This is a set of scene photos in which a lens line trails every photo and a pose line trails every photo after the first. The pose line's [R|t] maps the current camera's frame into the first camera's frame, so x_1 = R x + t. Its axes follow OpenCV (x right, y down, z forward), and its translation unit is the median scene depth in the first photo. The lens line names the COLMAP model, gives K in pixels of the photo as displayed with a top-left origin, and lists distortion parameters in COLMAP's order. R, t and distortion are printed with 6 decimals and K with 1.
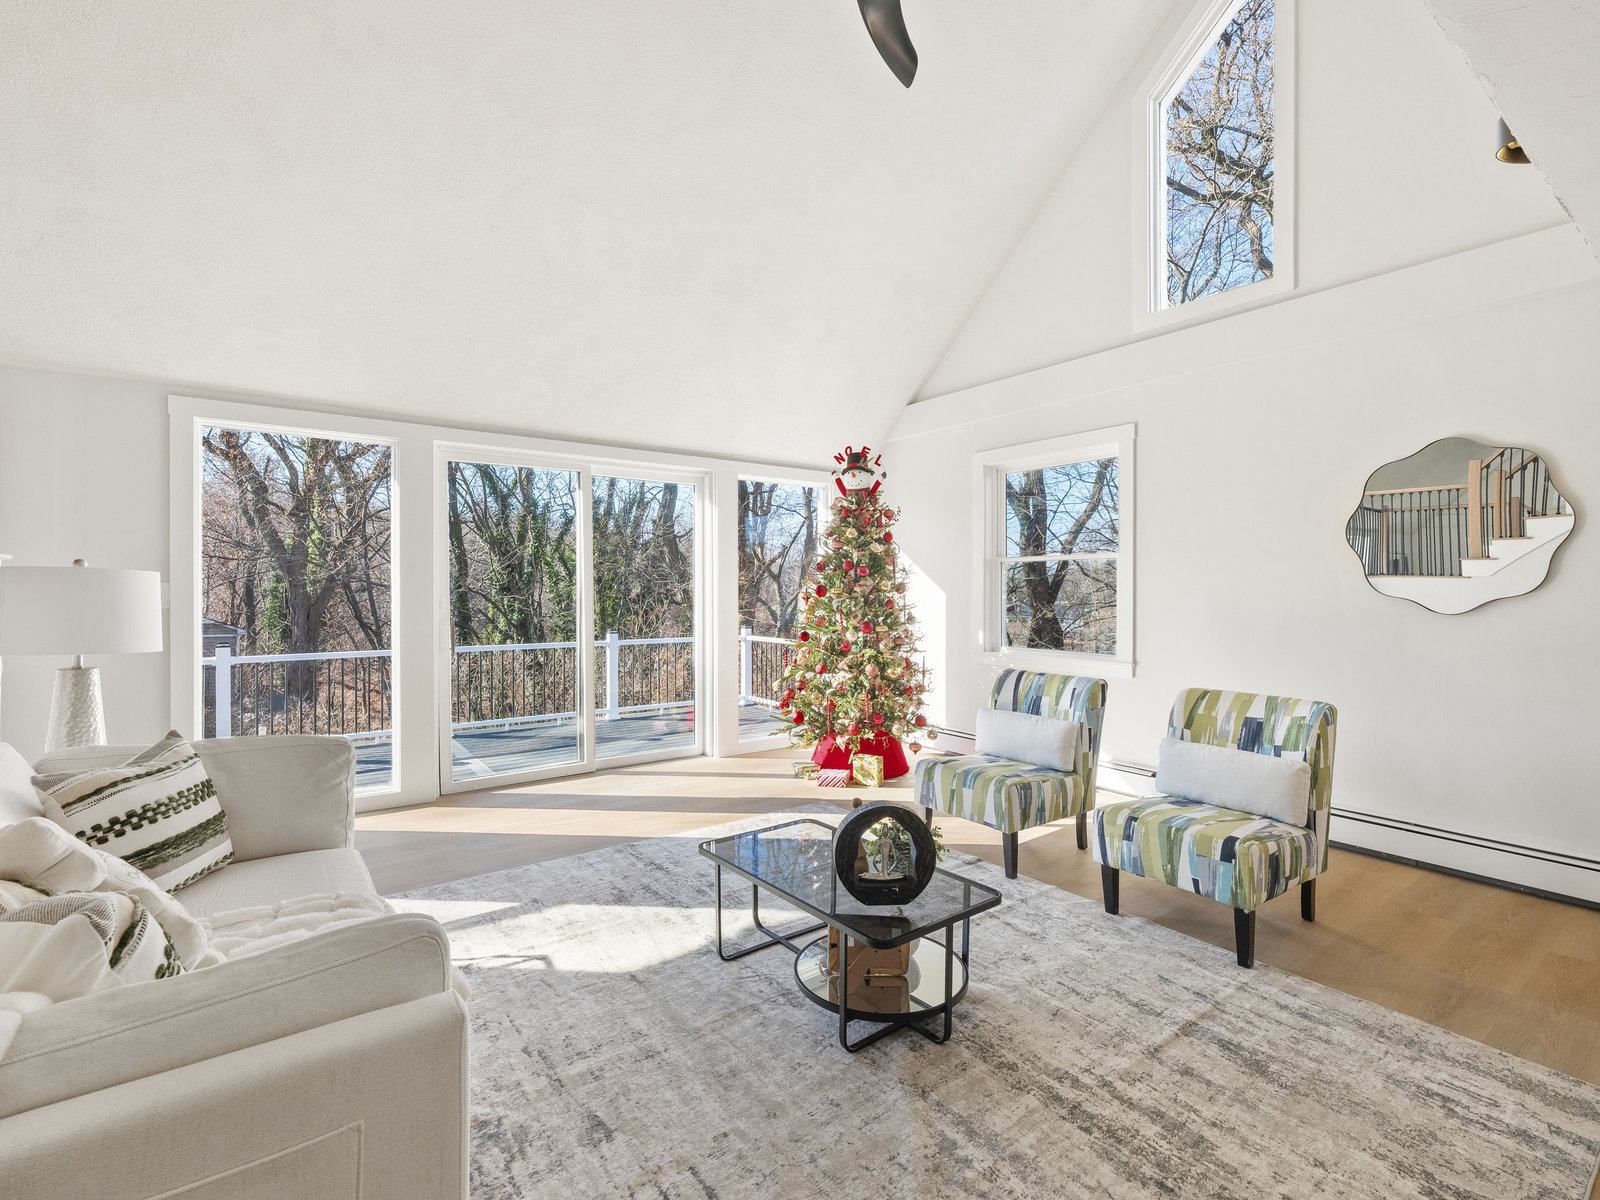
lens RADIAL K [[738.8, 0, 801.5], [0, 738.8, 593.8], [0, 0, 1]] dist [-0.003893, 0.001603]
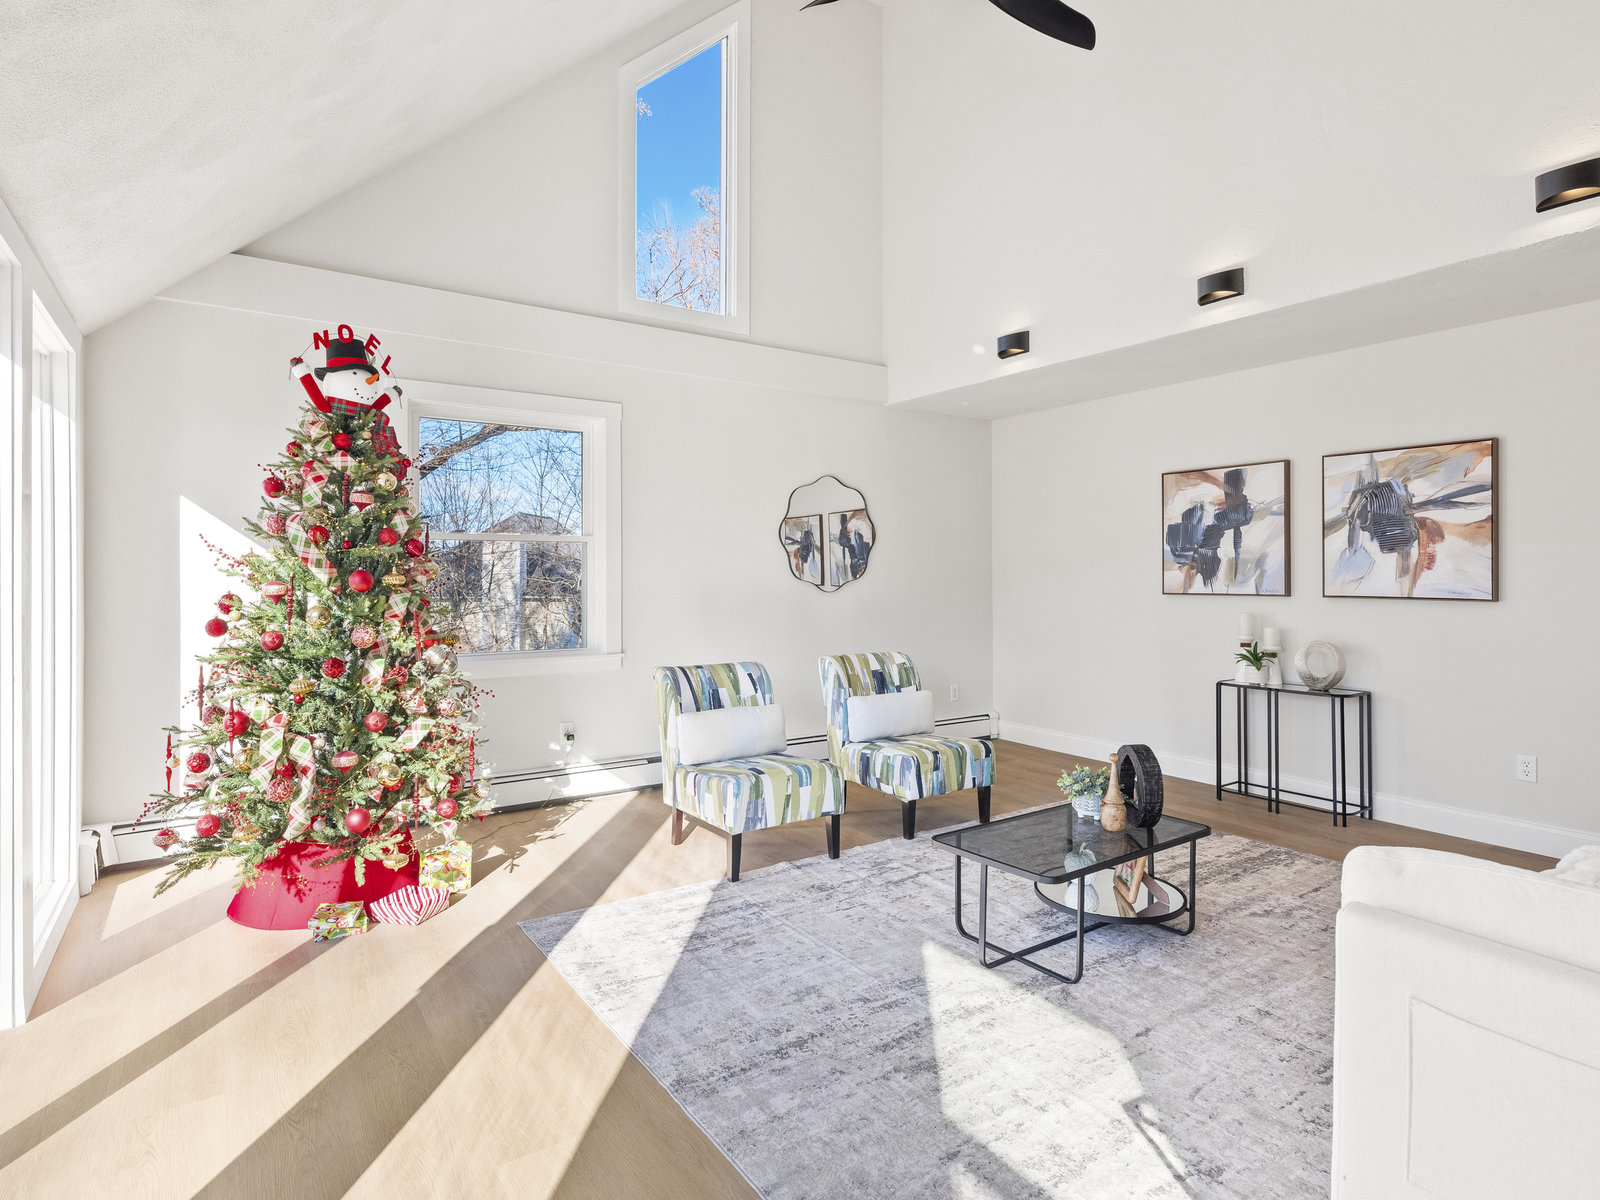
lens RADIAL K [[851.2, 0, 808.7], [0, 851.2, 567.6], [0, 0, 1]] dist [0.004611, -0.003326]
pose [[0.055624, 0.005020, 0.998439, -0.952798], [0.007876, 0.999954, -0.005466, -0.013368], [-0.998421, 0.008168, 0.055582, 1.020984]]
